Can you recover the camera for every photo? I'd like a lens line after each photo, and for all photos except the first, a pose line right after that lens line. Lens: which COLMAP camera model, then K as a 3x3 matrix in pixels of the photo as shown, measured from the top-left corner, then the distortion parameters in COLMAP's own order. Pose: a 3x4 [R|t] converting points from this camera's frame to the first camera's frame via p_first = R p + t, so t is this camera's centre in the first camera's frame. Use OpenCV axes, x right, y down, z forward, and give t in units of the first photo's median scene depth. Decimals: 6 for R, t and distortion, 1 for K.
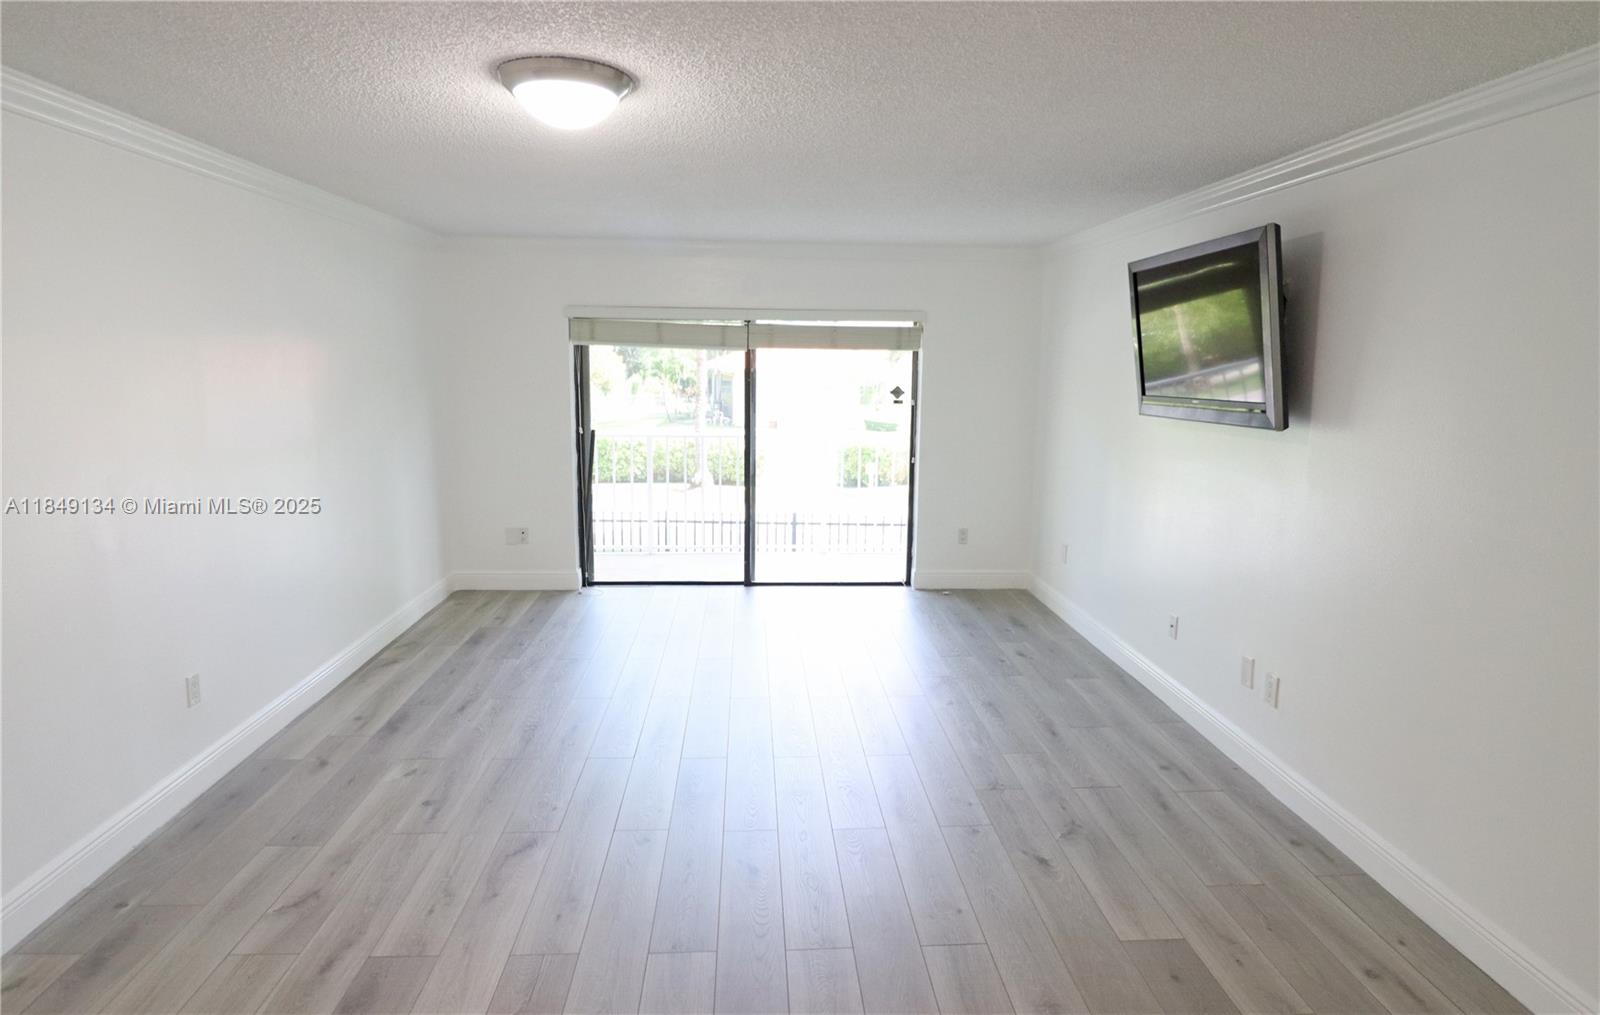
lens RADIAL K [[871.7, 0, 800.0], [0, 871.7, 507.5], [0, 0, 1]] dist [-0.001040, -0.015628]
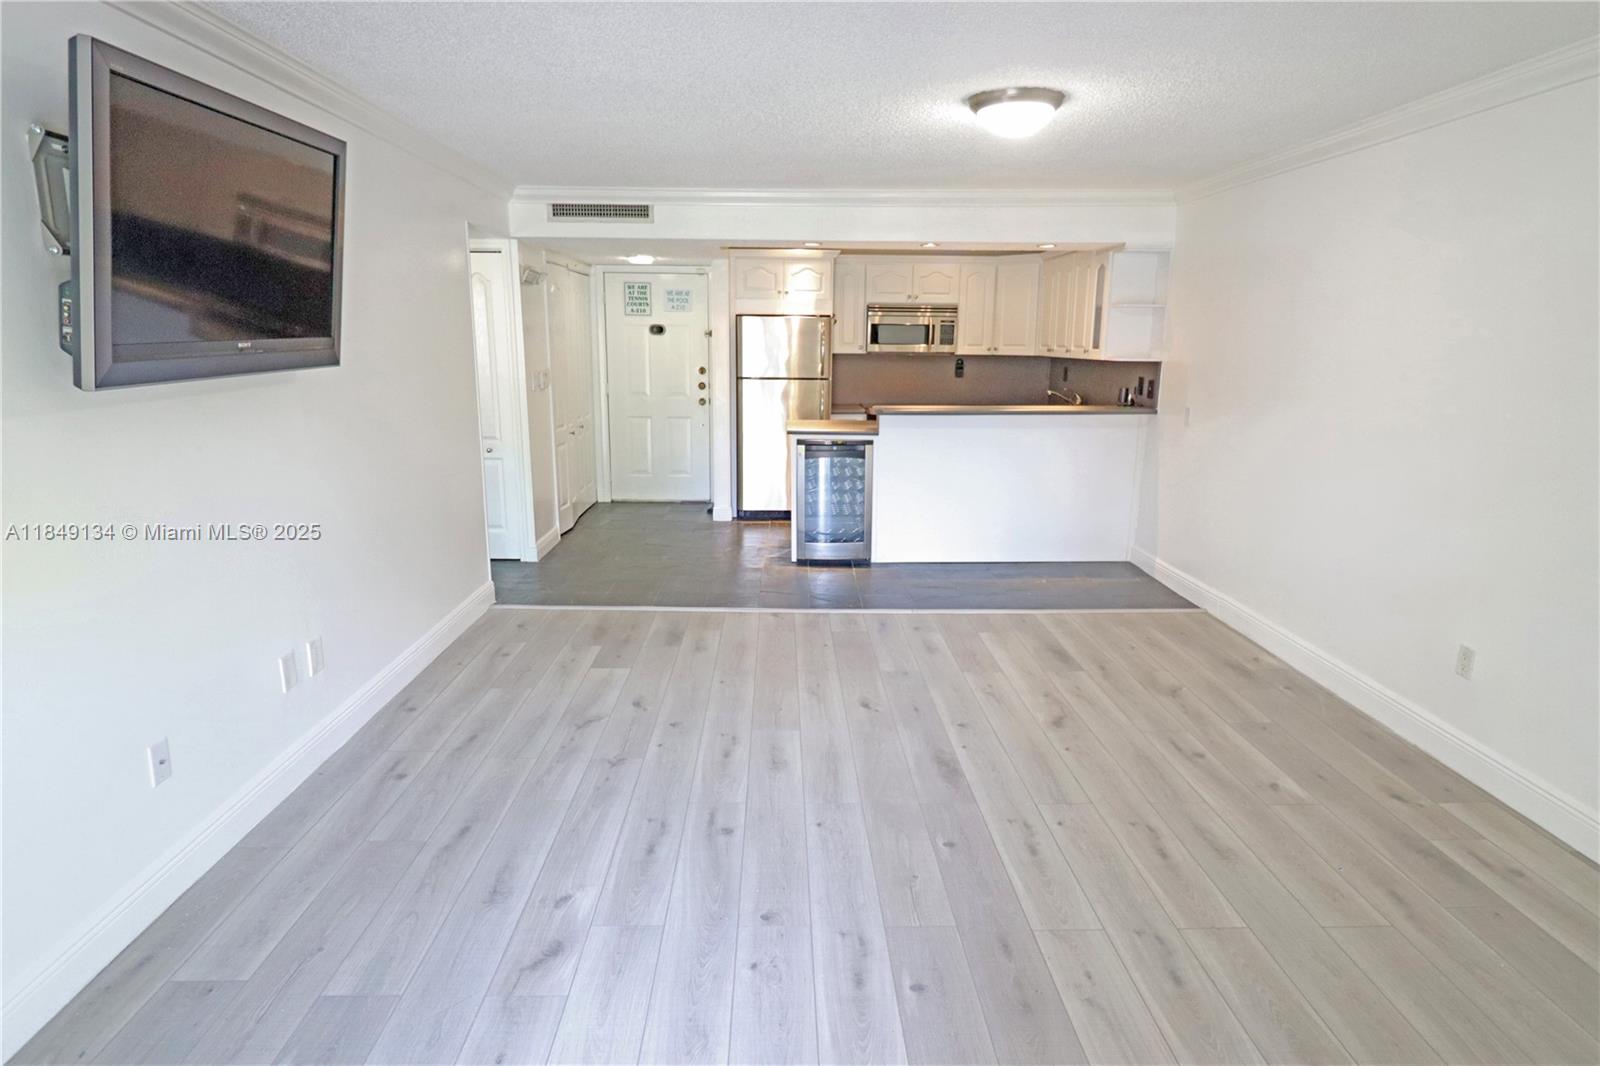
lens RADIAL K [[907.3, 0, 792.7], [0, 907.3, 528.8], [0, 0, 1]] dist [0.000909, -0.000661]
pose [[-0.998909, -0.026889, 0.038175, 0.008497], [-0.010824, 0.928624, 0.370864, -0.294137], [-0.045423, 0.370047, -0.927902, 1.941014]]
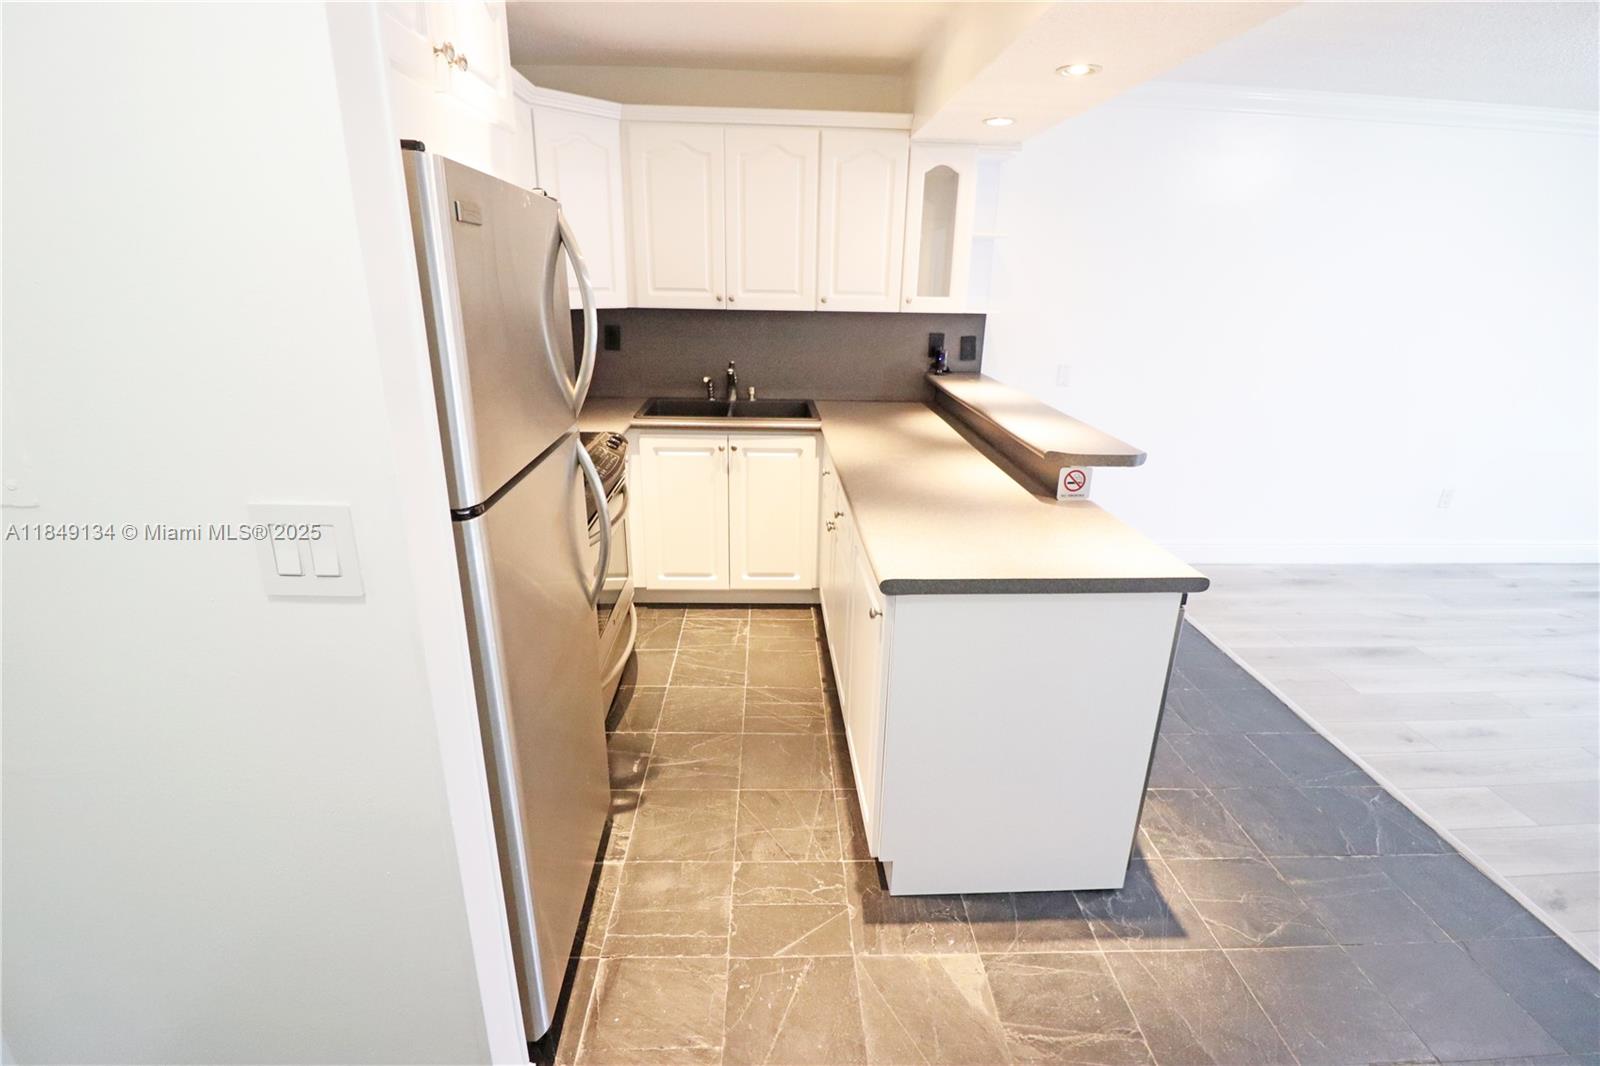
lens RADIAL K [[742.2, 0, 800.0], [0, 742.2, 533.0], [0, 0, 1]] dist [-0.004637, -0.012185]
pose [[-0.004441, 0.315613, -0.948878, 0.574702], [-0.187101, 0.931868, 0.310831, 0.078691], [0.982331, 0.178916, 0.054913, -0.194877]]
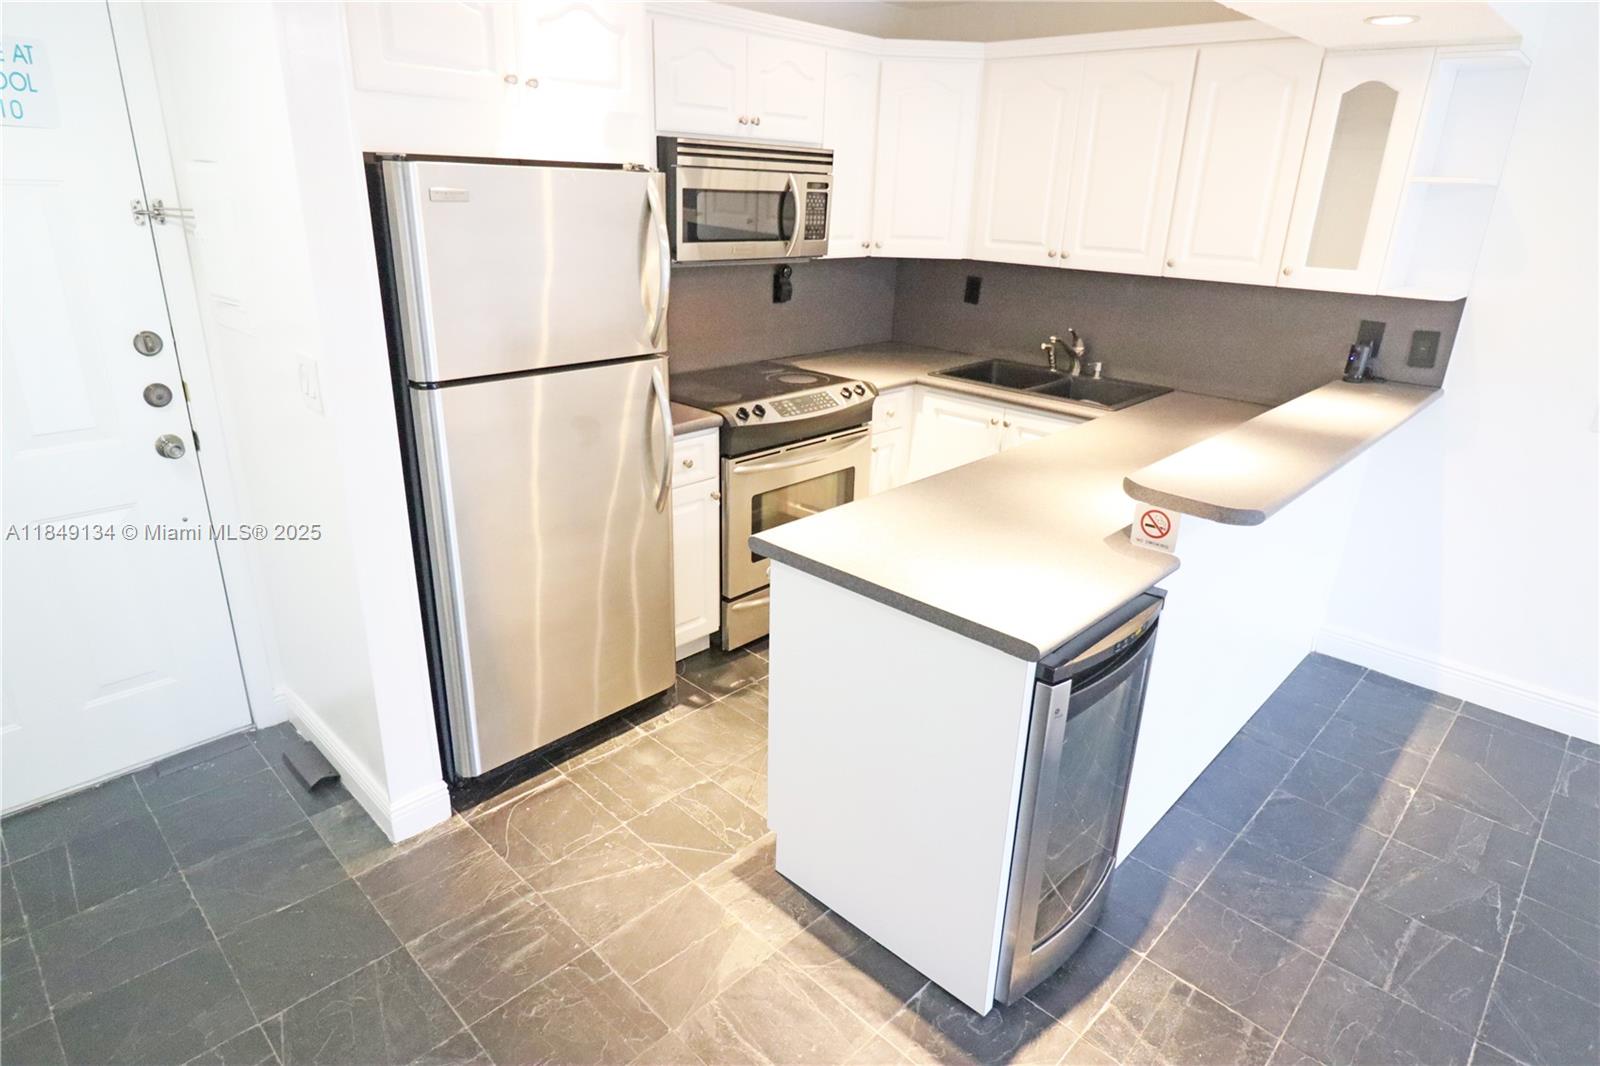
lens RADIAL K [[904.8, 0, 795.7], [0, 904.8, 526.8], [0, 0, 1]] dist [-0.006194, -0.001519]
pose [[-0.727917, 0.211241, -0.652315, 0.497620], [-0.152493, 0.877658, 0.454381, -0.044958], [0.668493, 0.430225, -0.606649, 0.296043]]
